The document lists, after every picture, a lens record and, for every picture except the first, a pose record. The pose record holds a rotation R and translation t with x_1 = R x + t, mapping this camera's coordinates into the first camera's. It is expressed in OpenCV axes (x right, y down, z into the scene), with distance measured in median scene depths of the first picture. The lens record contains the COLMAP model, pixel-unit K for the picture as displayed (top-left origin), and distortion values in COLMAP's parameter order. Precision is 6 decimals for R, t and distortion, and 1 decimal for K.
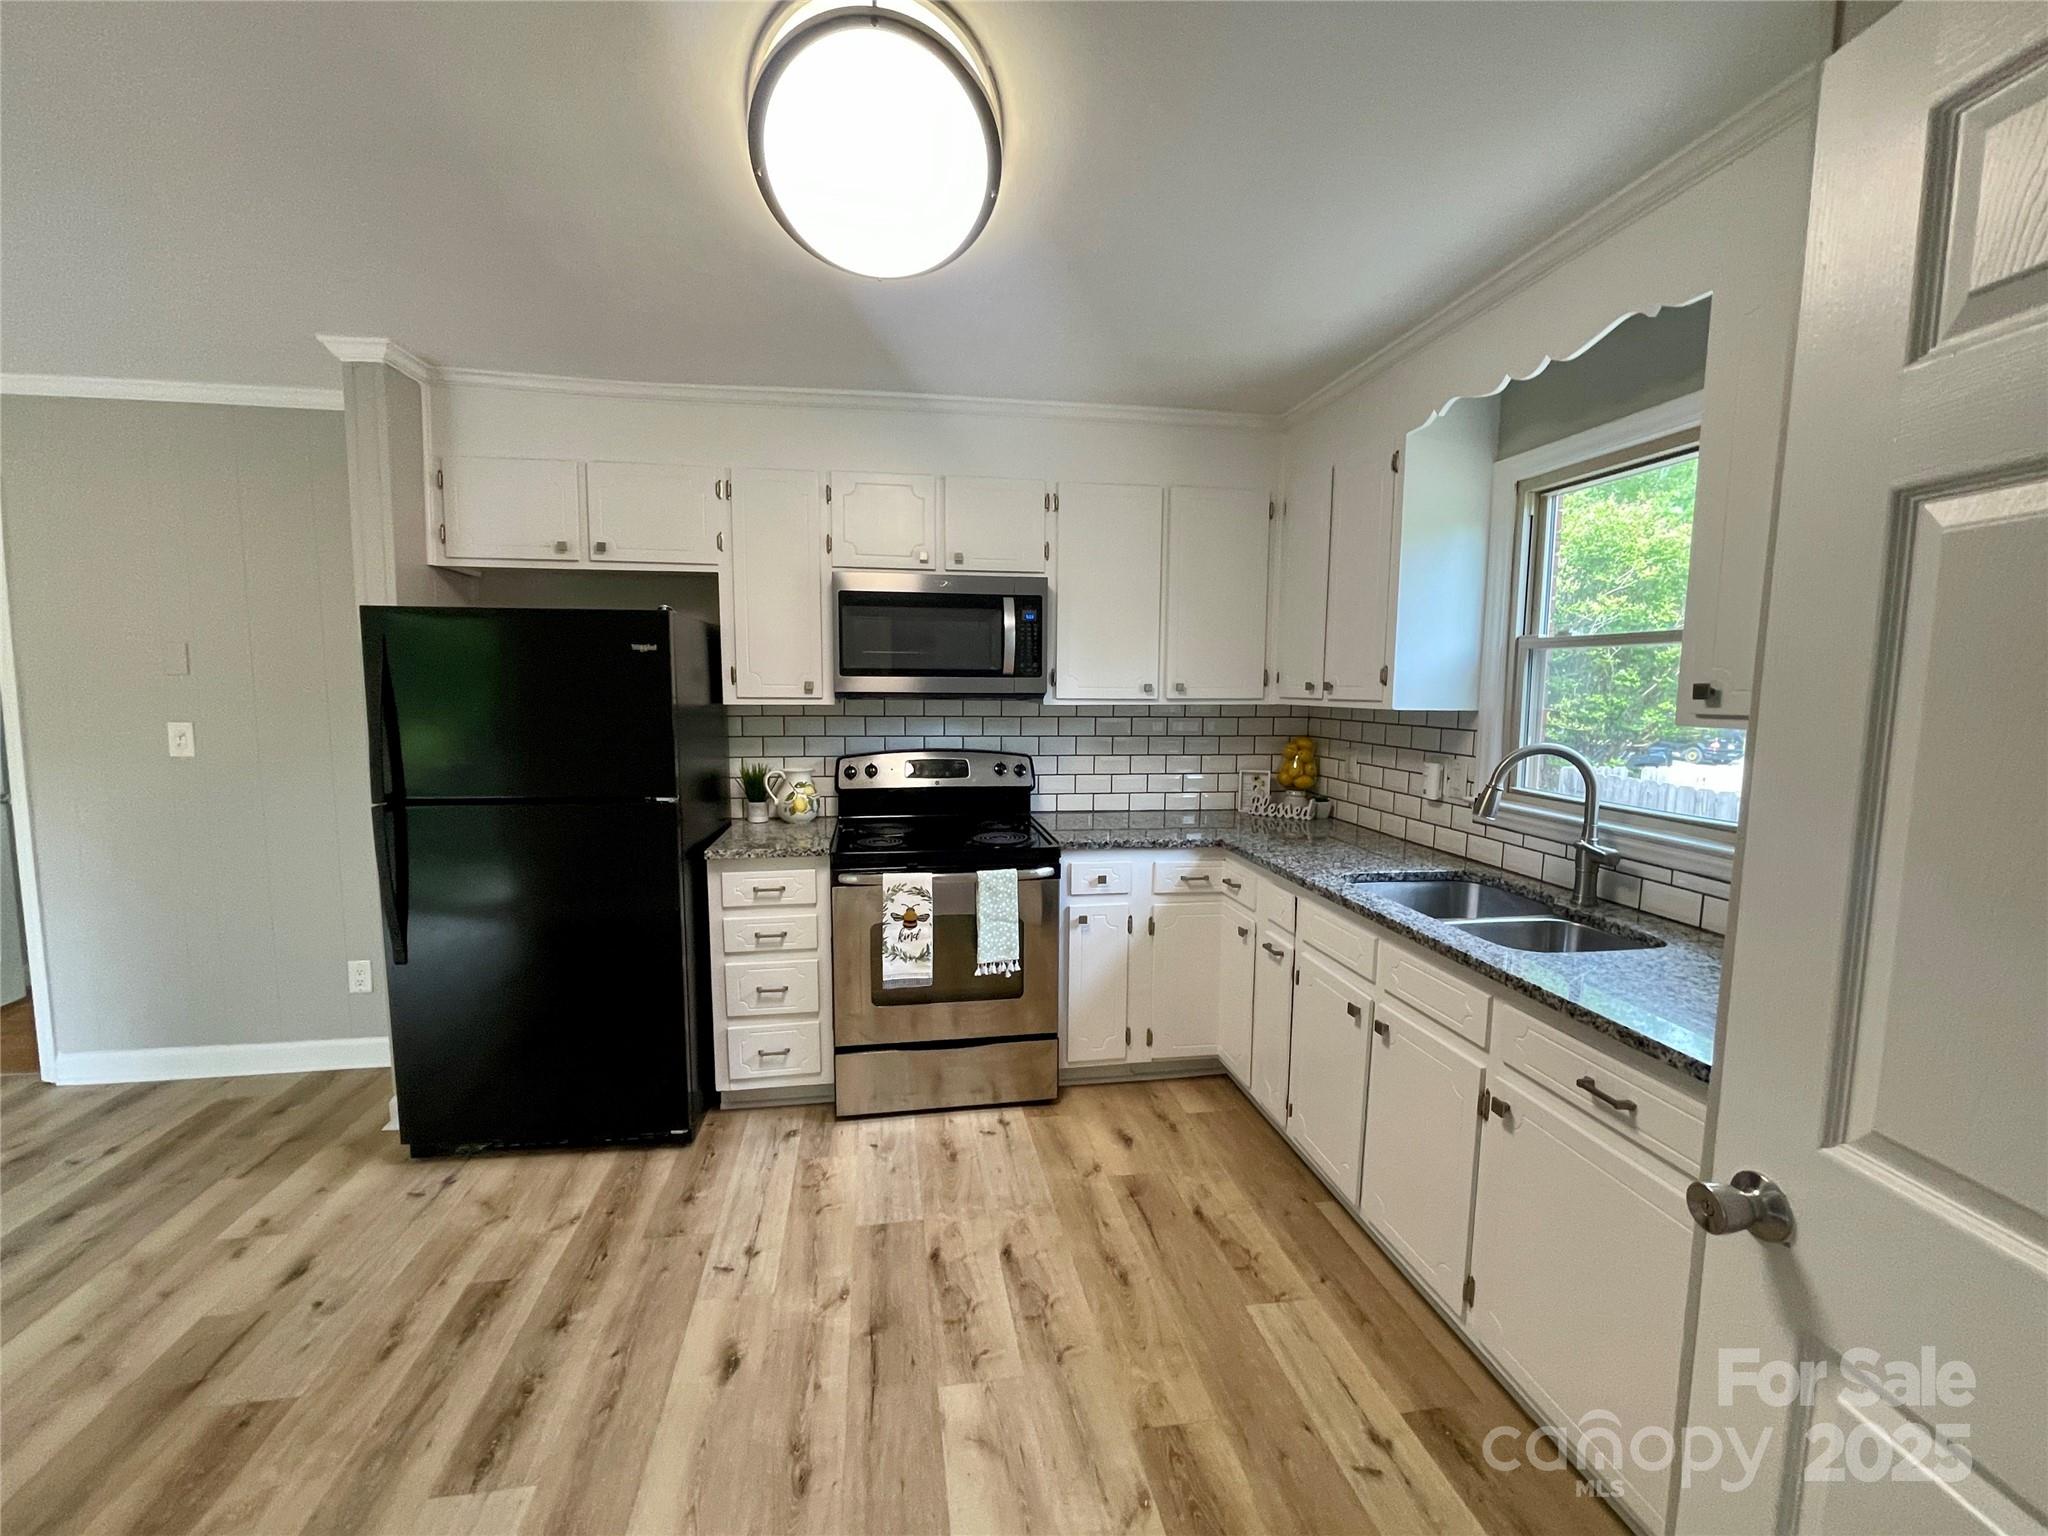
lens RADIAL K [[862.4, 0, 1012.9], [0, 862.4, 773.0], [0, 0, 1]] dist [0.000885, -0.000175]
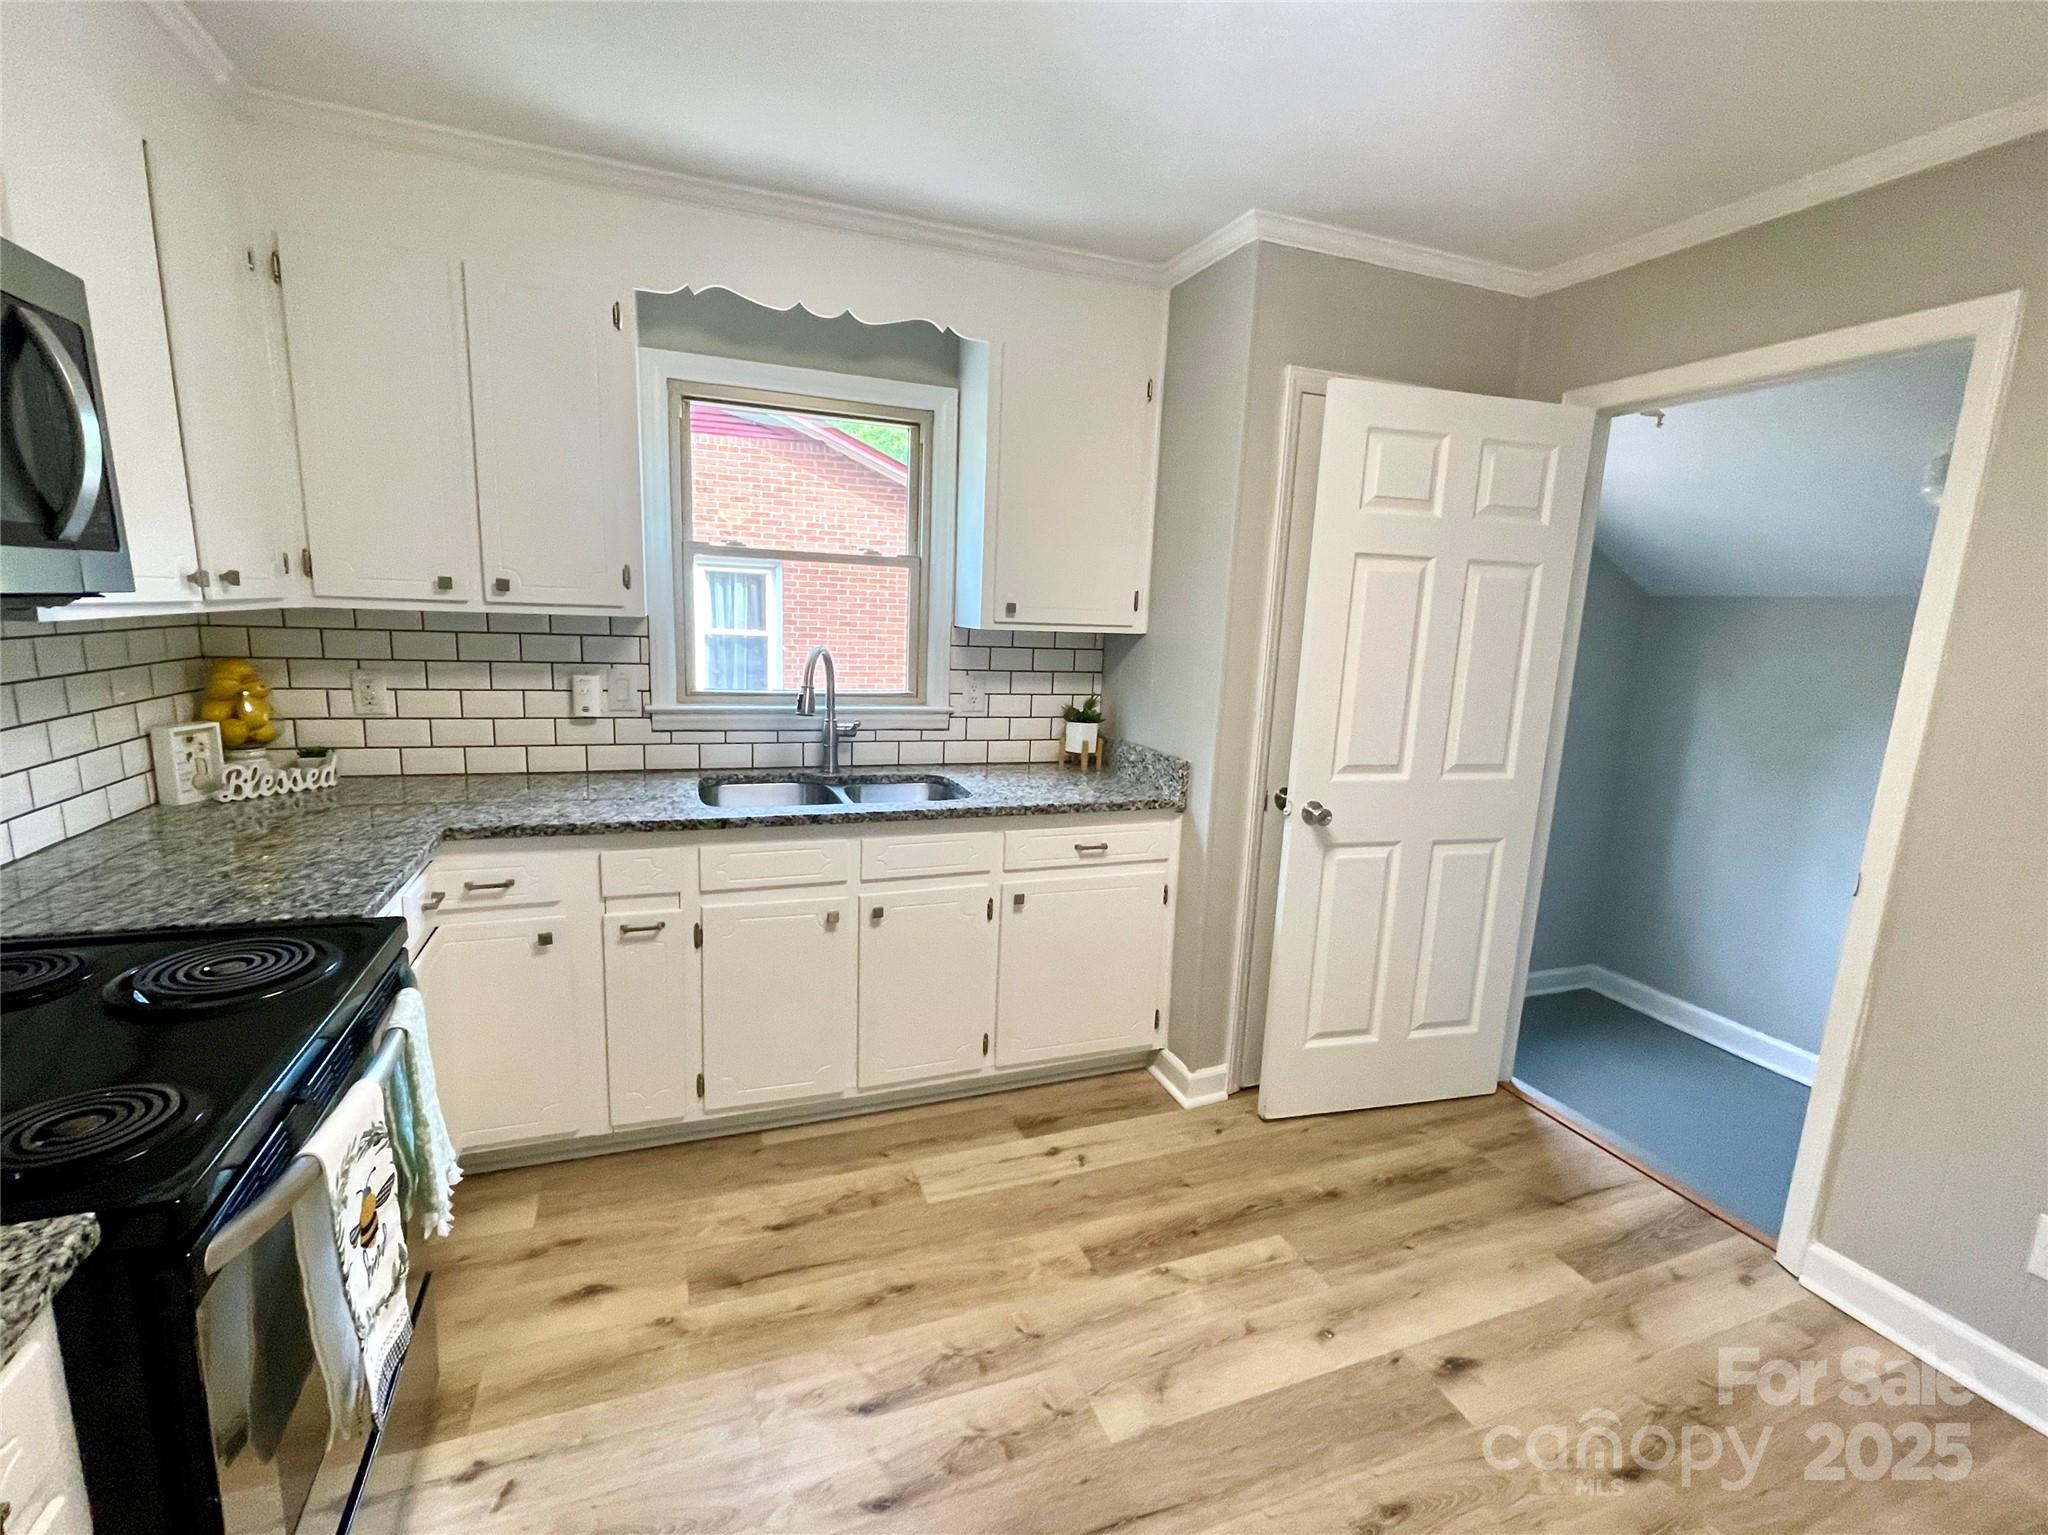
lens RADIAL K [[899.8, 0, 1012.5], [0, 899.8, 778.1], [0, 0, 1]] dist [0.000347, 0.001201]
pose [[-0.206390, -0.201505, 0.957496, -0.512762], [0.055917, 0.974537, 0.217145, -0.087247], [-0.976871, 0.098357, -0.189867, 0.778283]]
